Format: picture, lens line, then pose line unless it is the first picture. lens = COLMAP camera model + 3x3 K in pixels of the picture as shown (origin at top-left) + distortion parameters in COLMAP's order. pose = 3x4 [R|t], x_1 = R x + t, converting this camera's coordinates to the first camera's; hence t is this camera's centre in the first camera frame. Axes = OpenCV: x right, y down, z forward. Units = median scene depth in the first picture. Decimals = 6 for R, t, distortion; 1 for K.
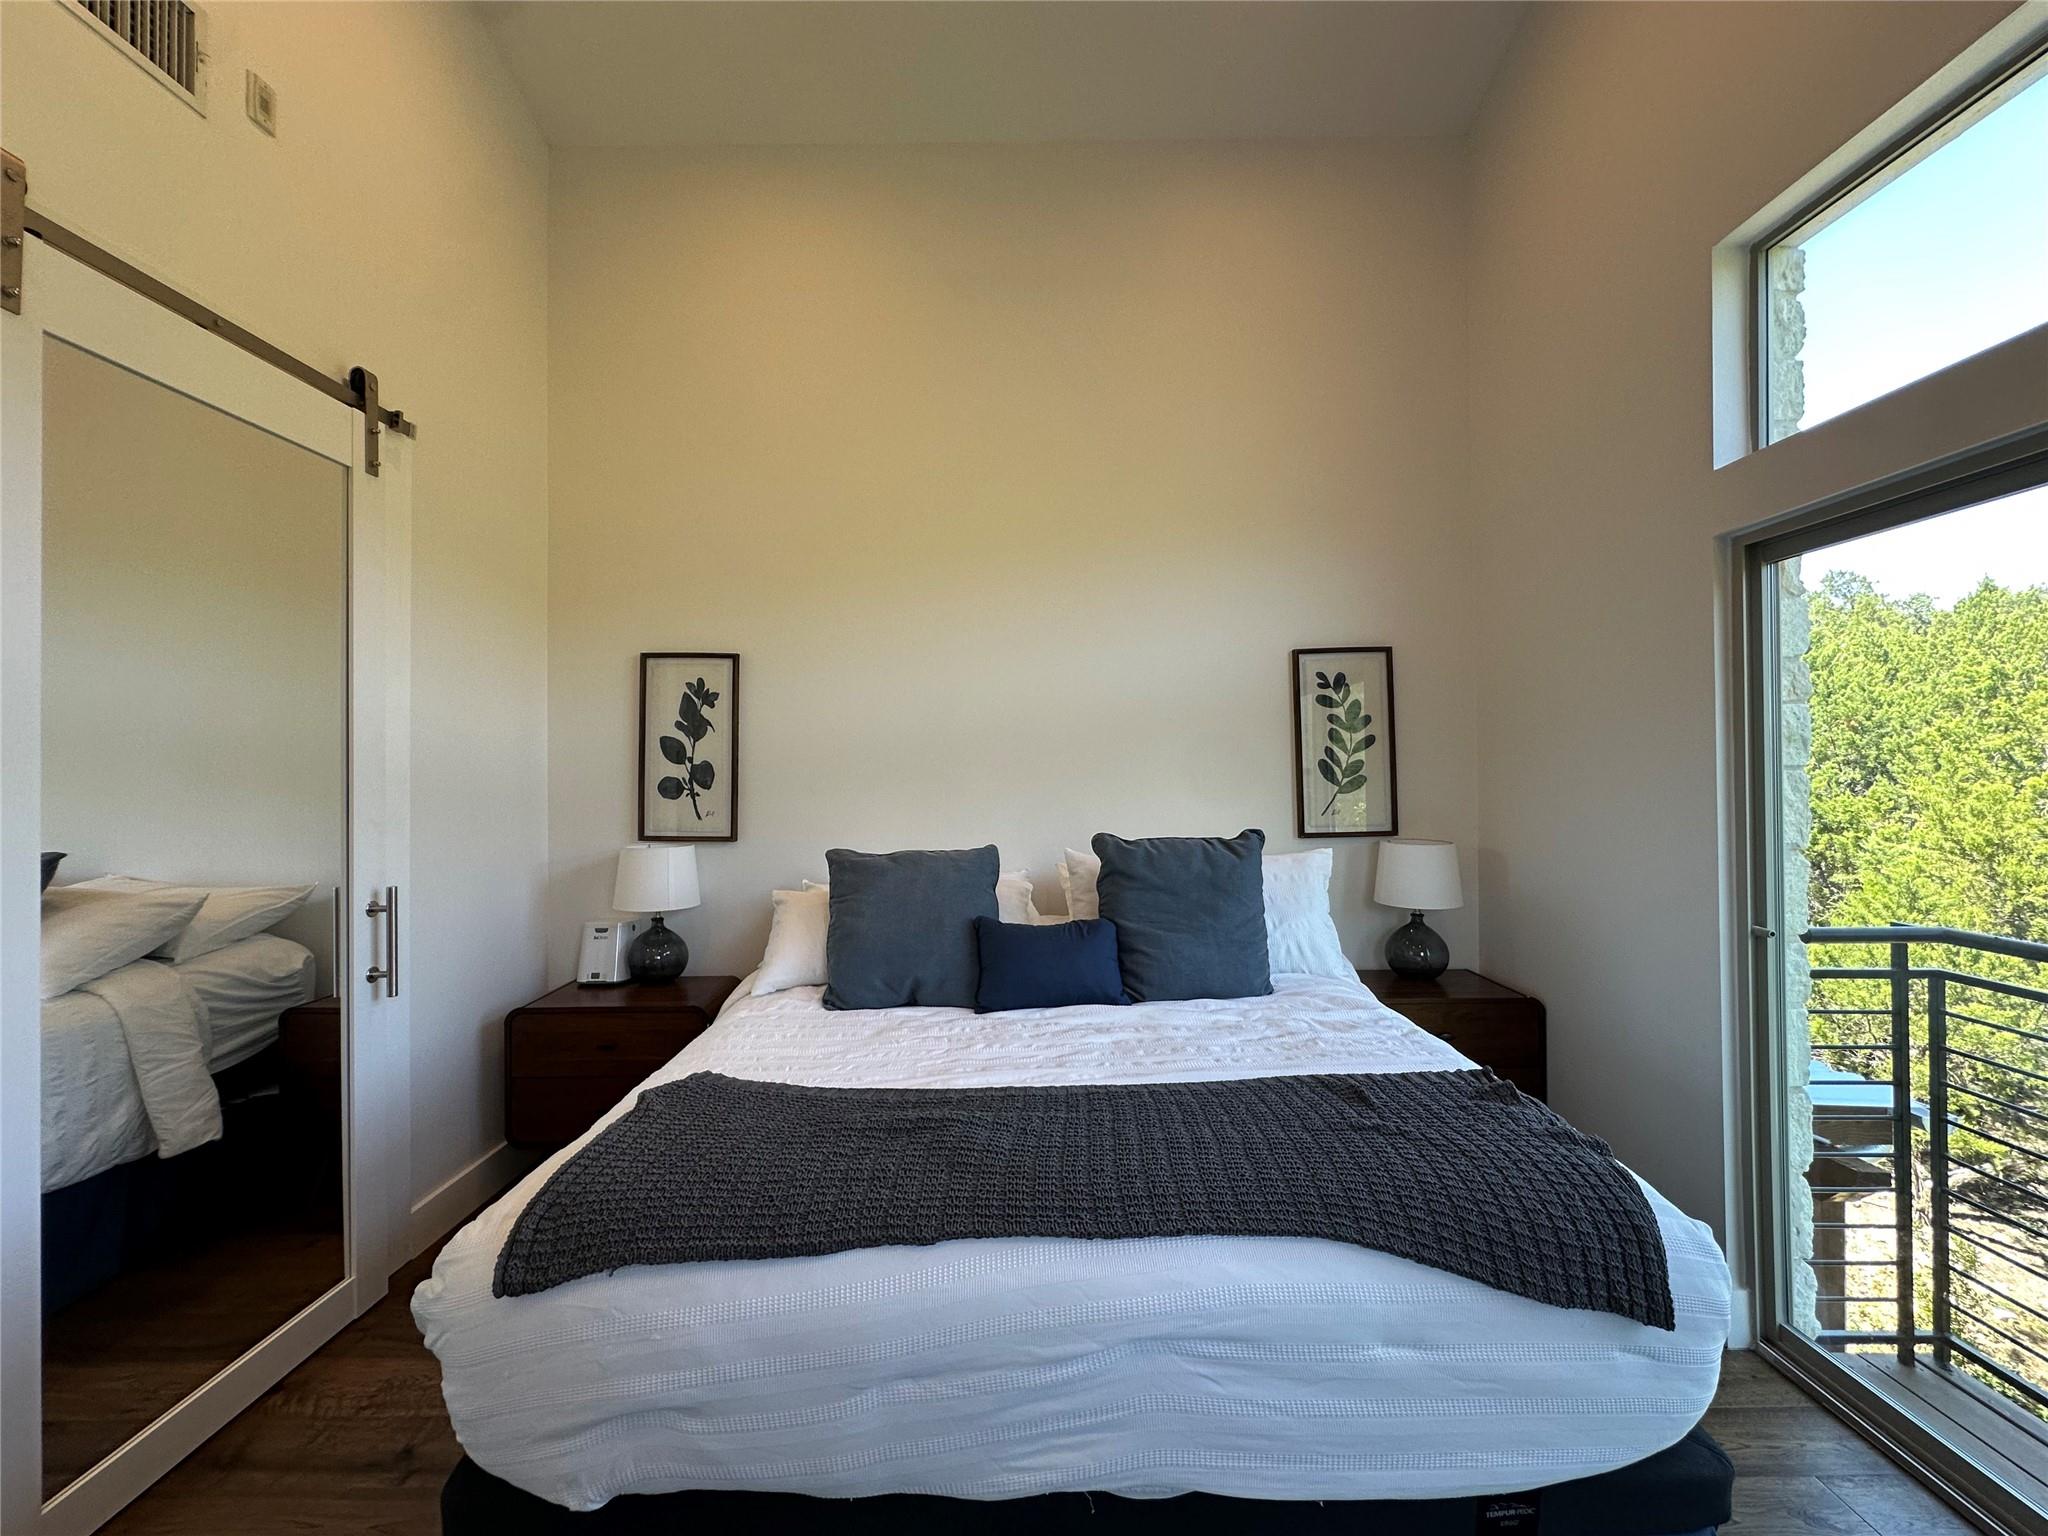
lens RADIAL K [[819.1, 0, 1016.4], [0, 819.1, 765.0], [0, 0, 1]] dist [-0.003694, 0.000428]
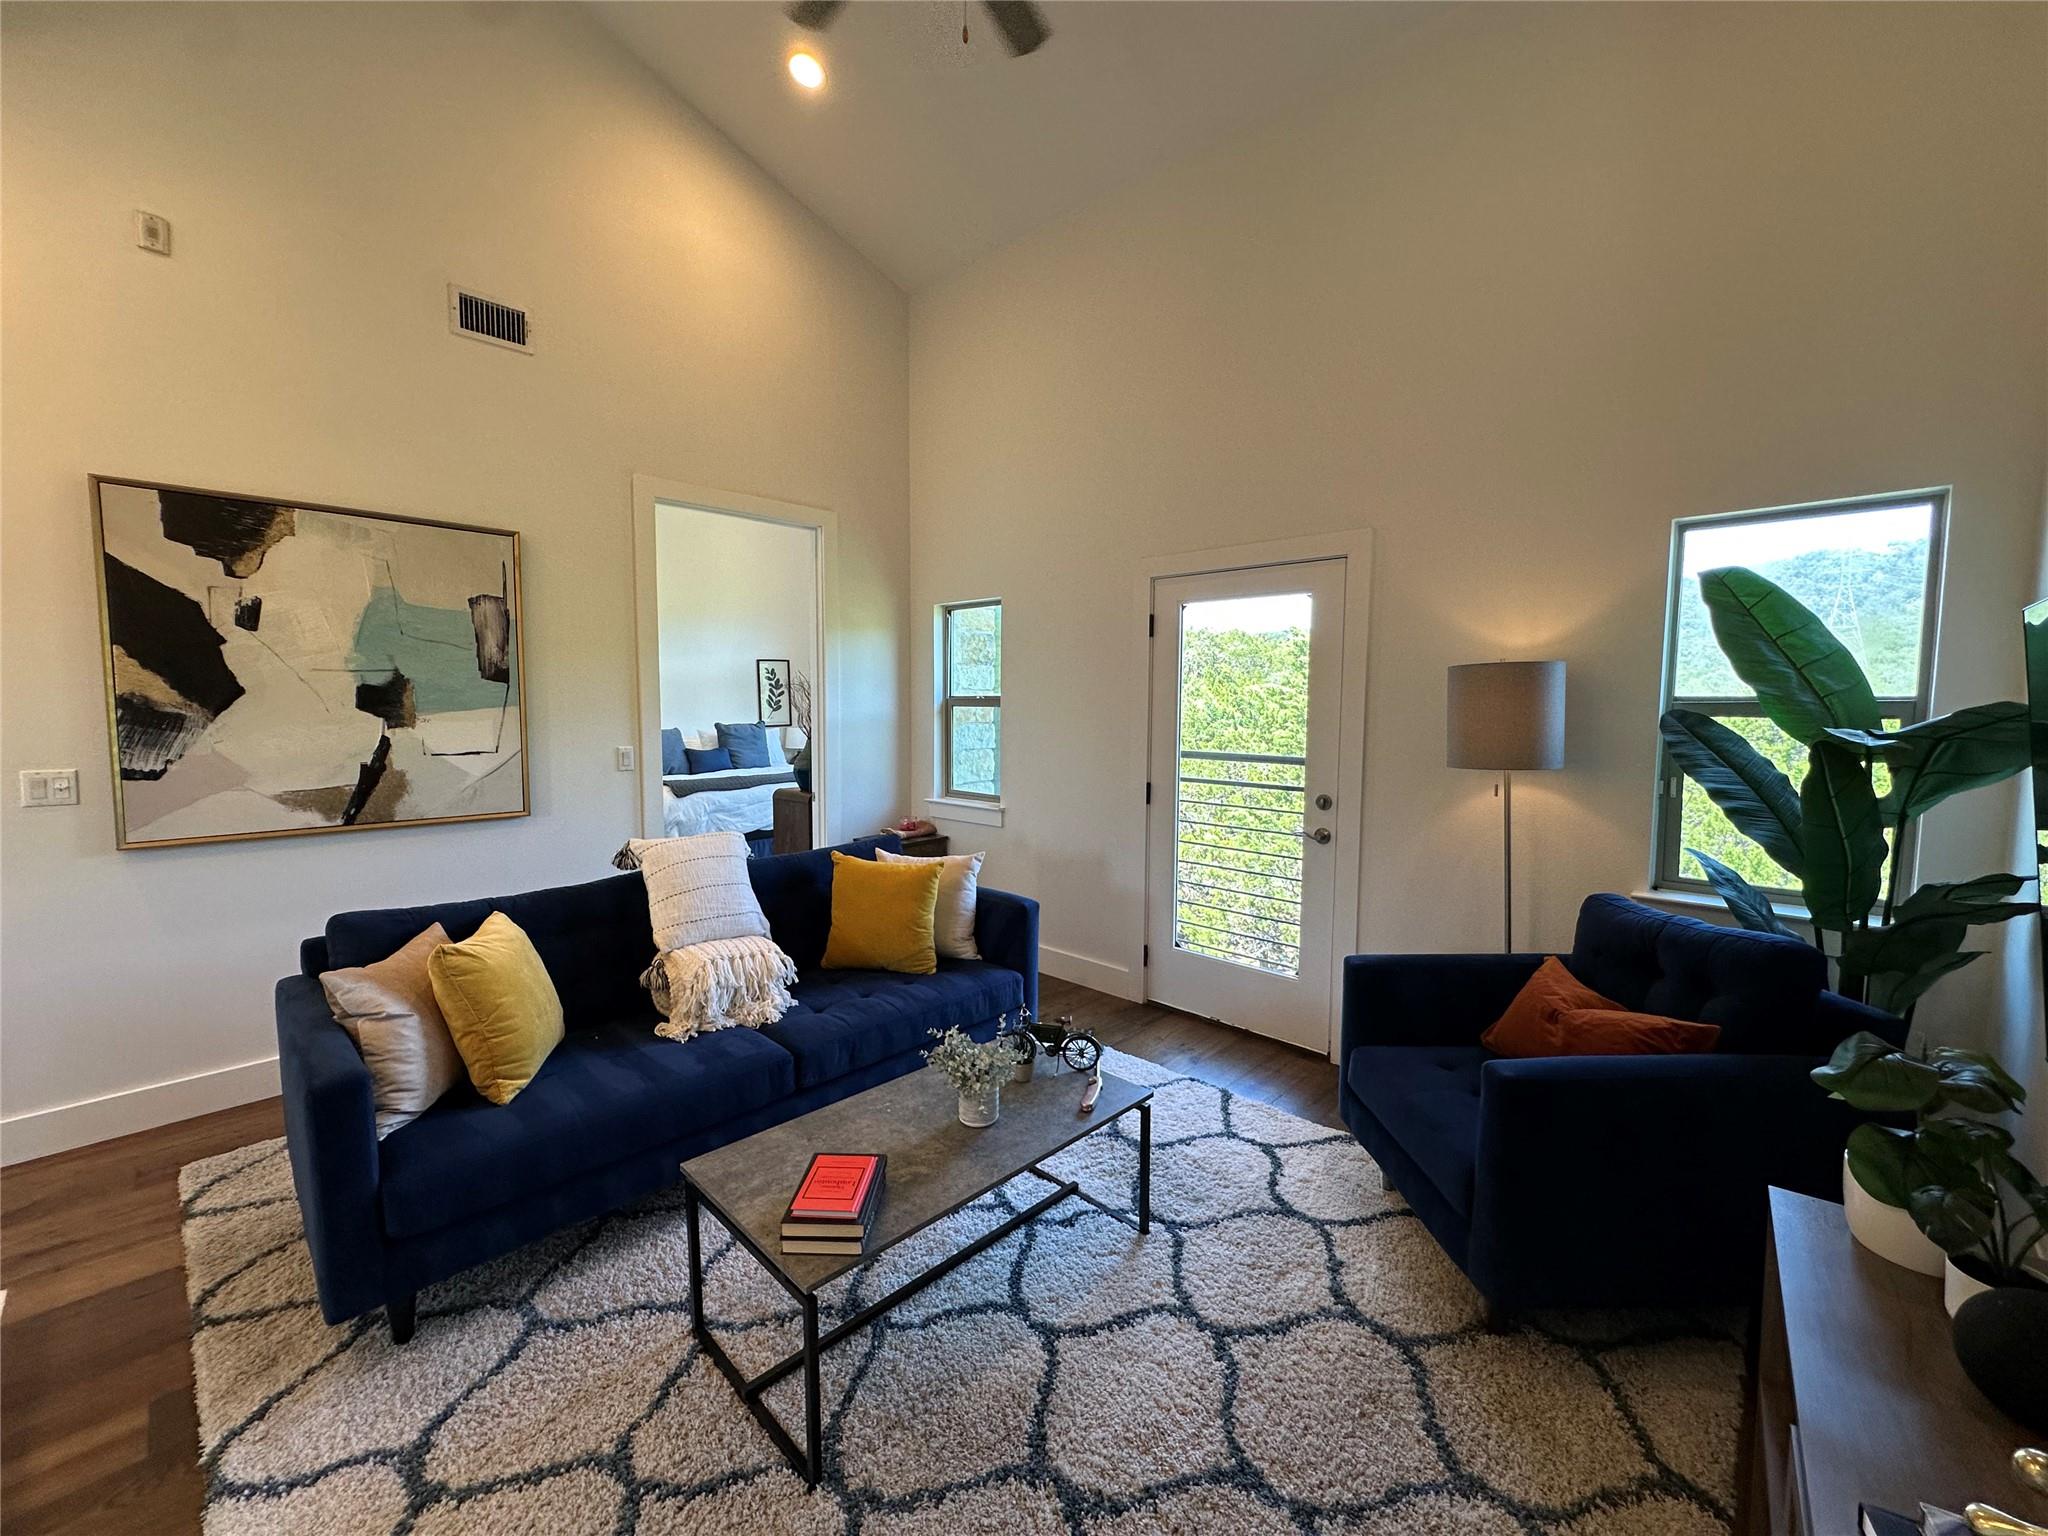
lens RADIAL K [[819.1, 0, 1005.7], [0, 819.1, 761.7], [0, 0, 1]] dist [-0.003694, 0.000428]
pose [[0.697673, -0.036736, 0.715474, -1.079835], [-0.025461, 0.996782, 0.076007, -0.027589], [-0.715964, -0.071245, 0.694492, -1.560449]]
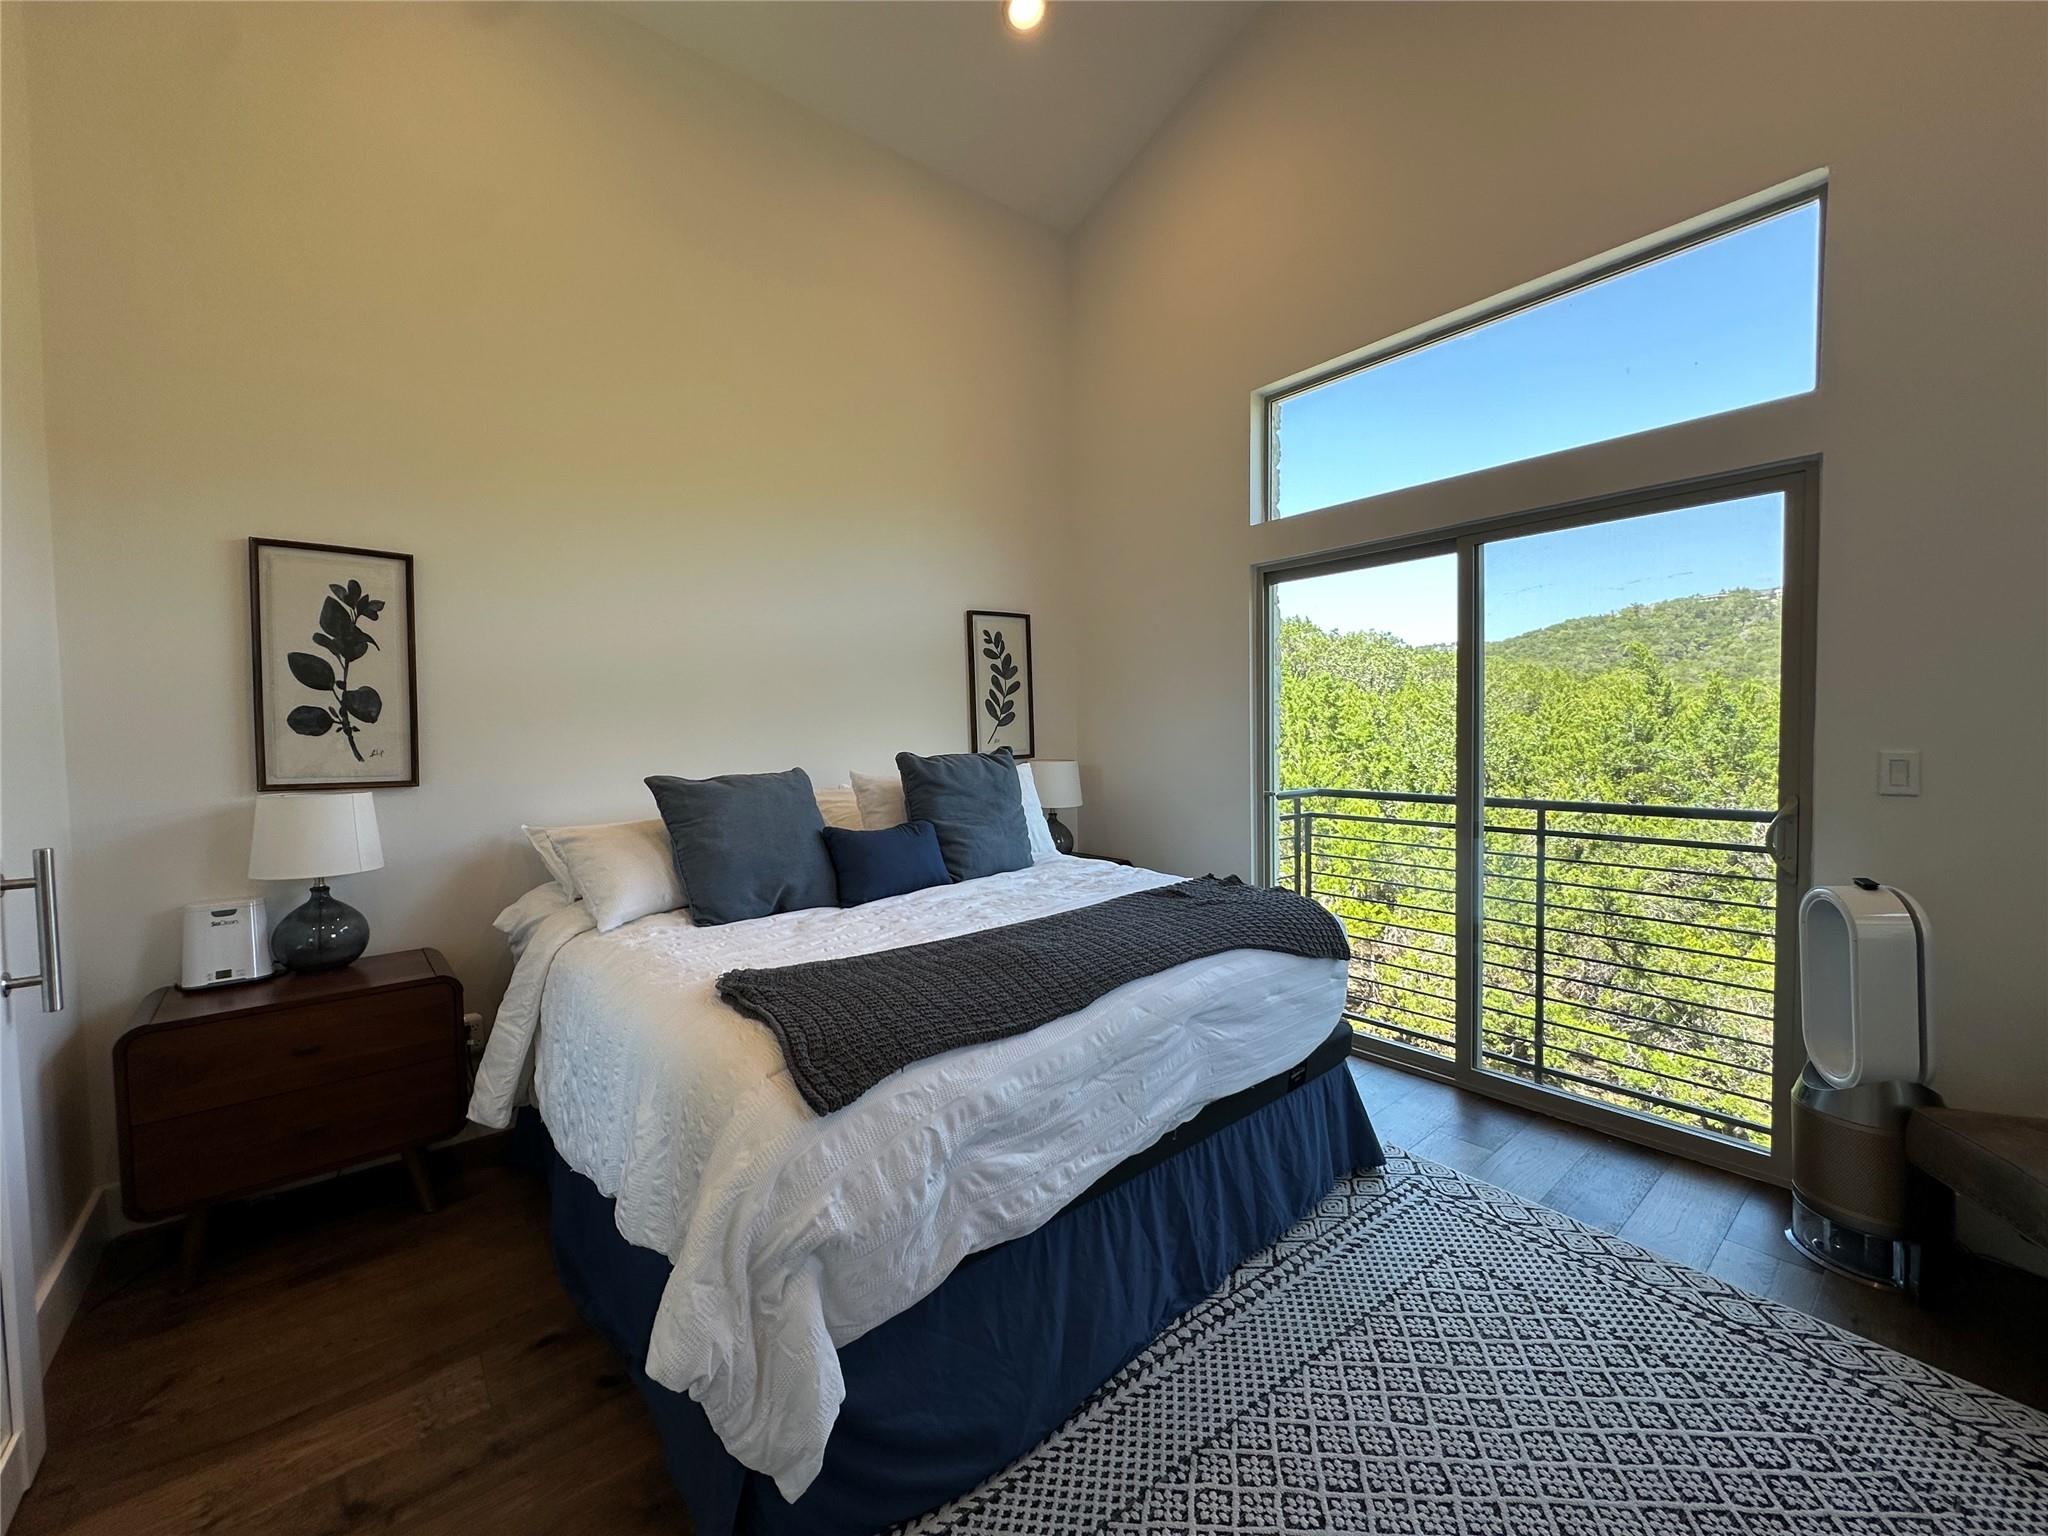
lens RADIAL K [[819.1, 0, 1021.7], [0, 819.1, 764.6], [0, 0, 1]] dist [-0.003694, 0.000428]
pose [[0.770429, -0.031470, 0.636748, -0.402107], [0.004384, 0.999019, 0.044070, 0.038762], [-0.637510, -0.031162, 0.769811, -0.015448]]
